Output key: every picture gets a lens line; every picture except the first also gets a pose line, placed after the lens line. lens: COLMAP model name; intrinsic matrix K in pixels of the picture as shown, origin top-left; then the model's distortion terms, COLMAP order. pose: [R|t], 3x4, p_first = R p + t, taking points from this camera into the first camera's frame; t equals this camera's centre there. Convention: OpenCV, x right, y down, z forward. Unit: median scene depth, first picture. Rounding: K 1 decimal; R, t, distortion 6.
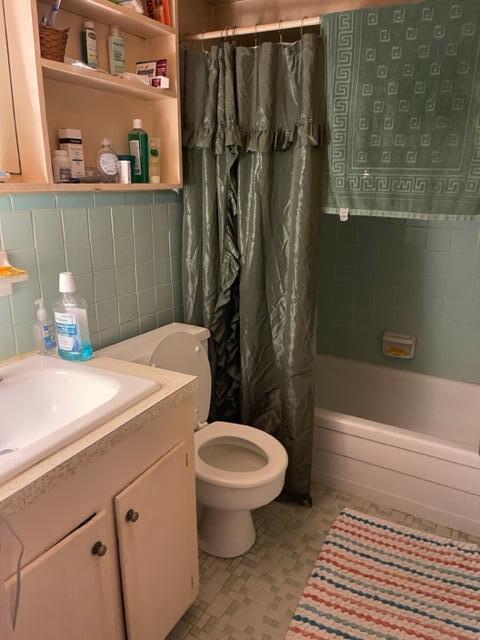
lens RADIAL K [[474.2, 0, 240.0], [0, 474.2, 320.0], [0, 0, 1]] dist [0.006293, 0.000809]
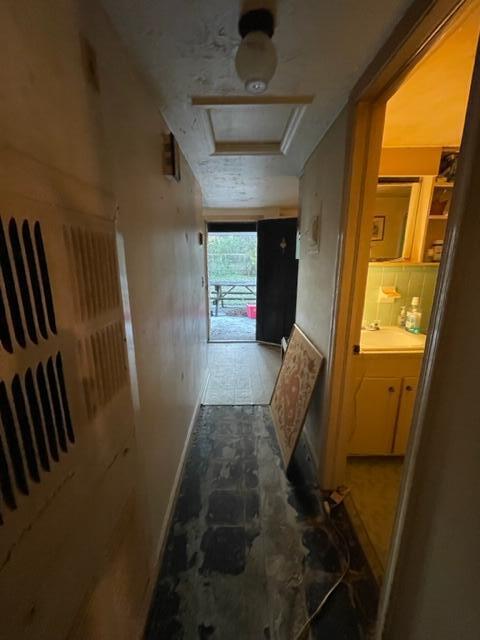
lens RADIAL K [[272.0, 0, 240.0], [0, 272.0, 320.0], [0, 0, 1]] dist [-0.001499, -0.000100]
pose [[0.487544, 0.196044, -0.850804, 0.420858], [-0.247165, 0.965594, 0.080859, 0.129485], [0.837383, 0.170867, 0.519225, -0.504224]]
